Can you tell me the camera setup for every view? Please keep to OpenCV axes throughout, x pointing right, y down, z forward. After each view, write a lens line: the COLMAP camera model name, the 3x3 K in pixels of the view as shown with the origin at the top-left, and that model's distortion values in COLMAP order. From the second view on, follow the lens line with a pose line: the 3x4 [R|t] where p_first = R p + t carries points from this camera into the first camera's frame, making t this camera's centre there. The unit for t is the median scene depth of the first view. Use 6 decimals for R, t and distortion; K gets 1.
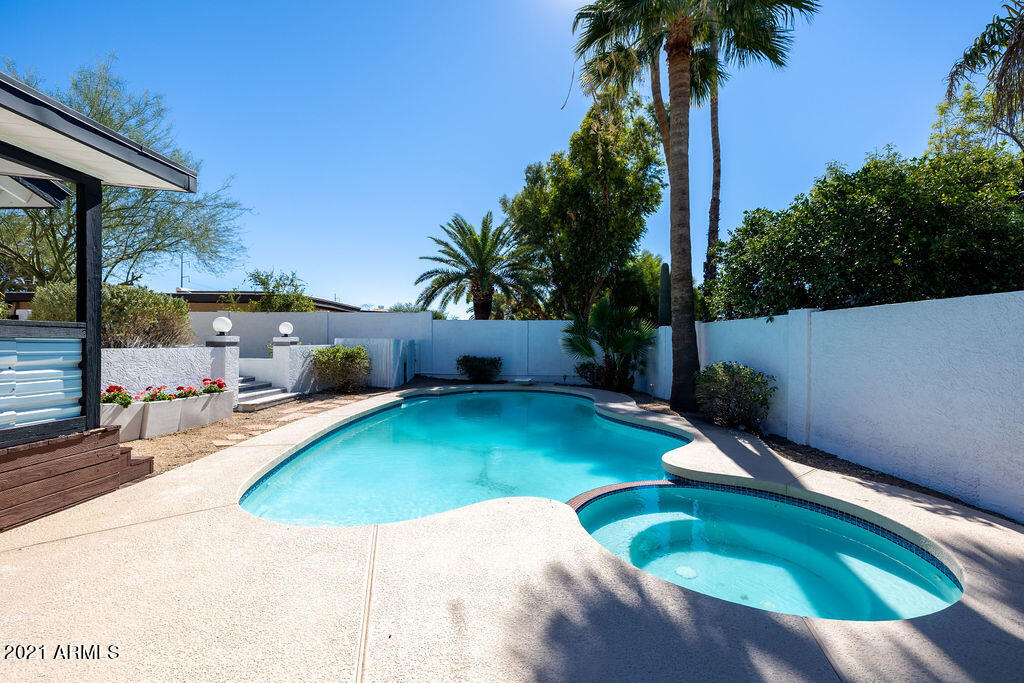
lens RADIAL K [[429.3, 0, 510.5], [0, 429.3, 343.9], [0, 0, 1]] dist [-0.000874, -0.000027]
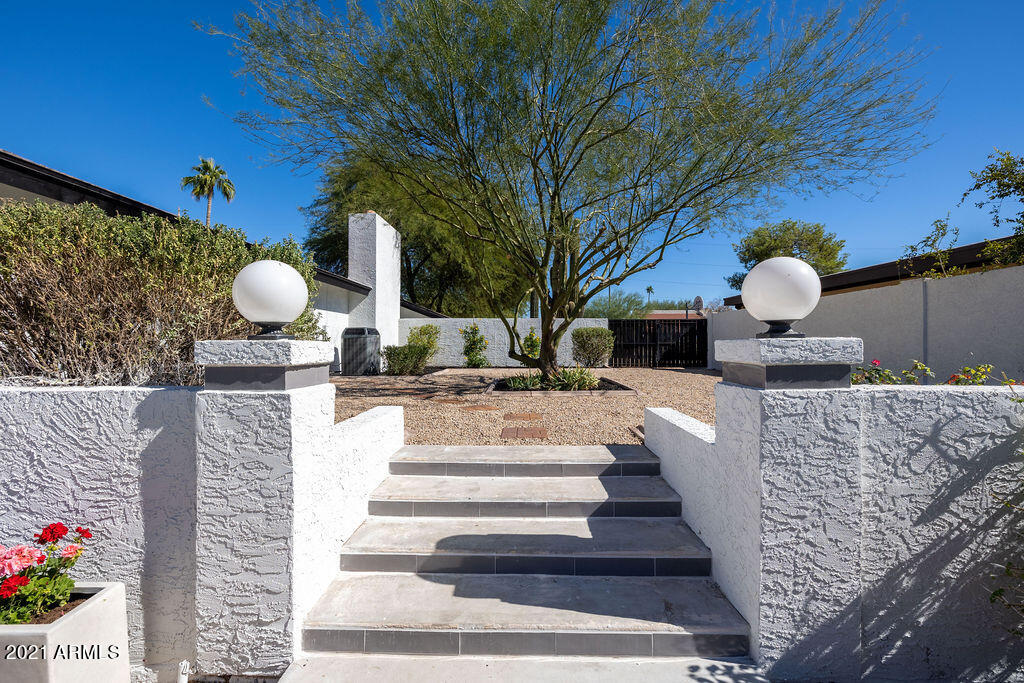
lens RADIAL K [[429.3, 0, 515.3], [0, 429.3, 342.2], [0, 0, 1]] dist [-0.000874, -0.000027]
pose [[-0.002404, -0.018707, -0.999822, -0.344615], [-0.006298, 0.999805, -0.018691, -0.009767], [0.999977, 0.006252, -0.002521, 0.901761]]
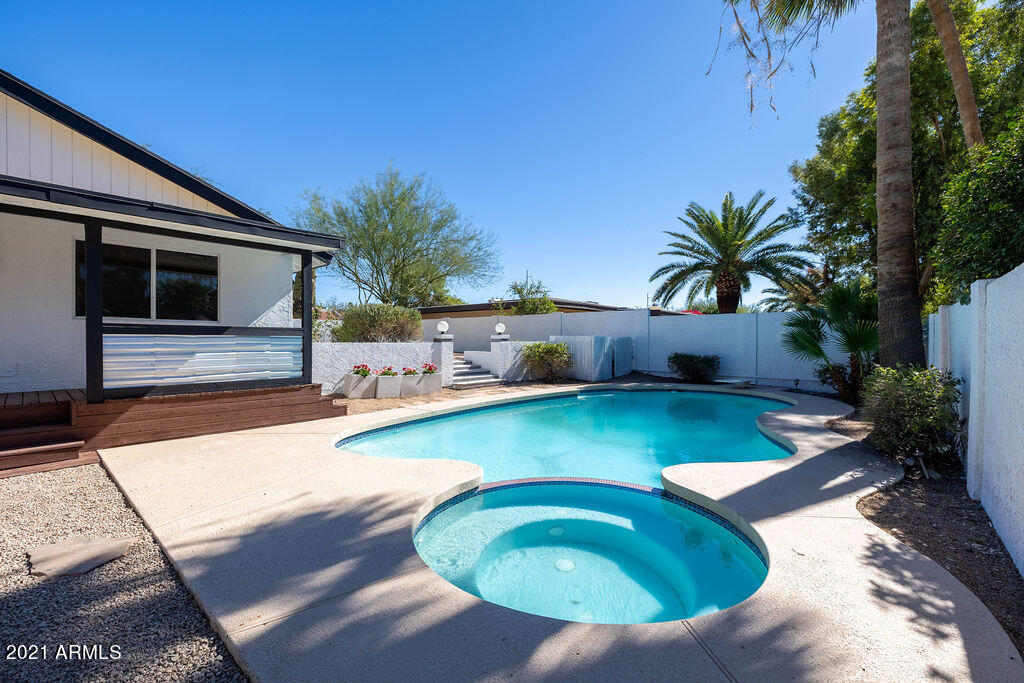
lens RADIAL K [[429.3, 0, 510.0], [0, 429.3, 342.4], [0, 0, 1]] dist [-0.000874, -0.000027]
pose [[0.762811, 0.001682, -0.646619, 0.327583], [-0.001058, 0.999999, 0.001353, 0.004134], [0.646620, -0.000348, 0.762812, 0.049965]]
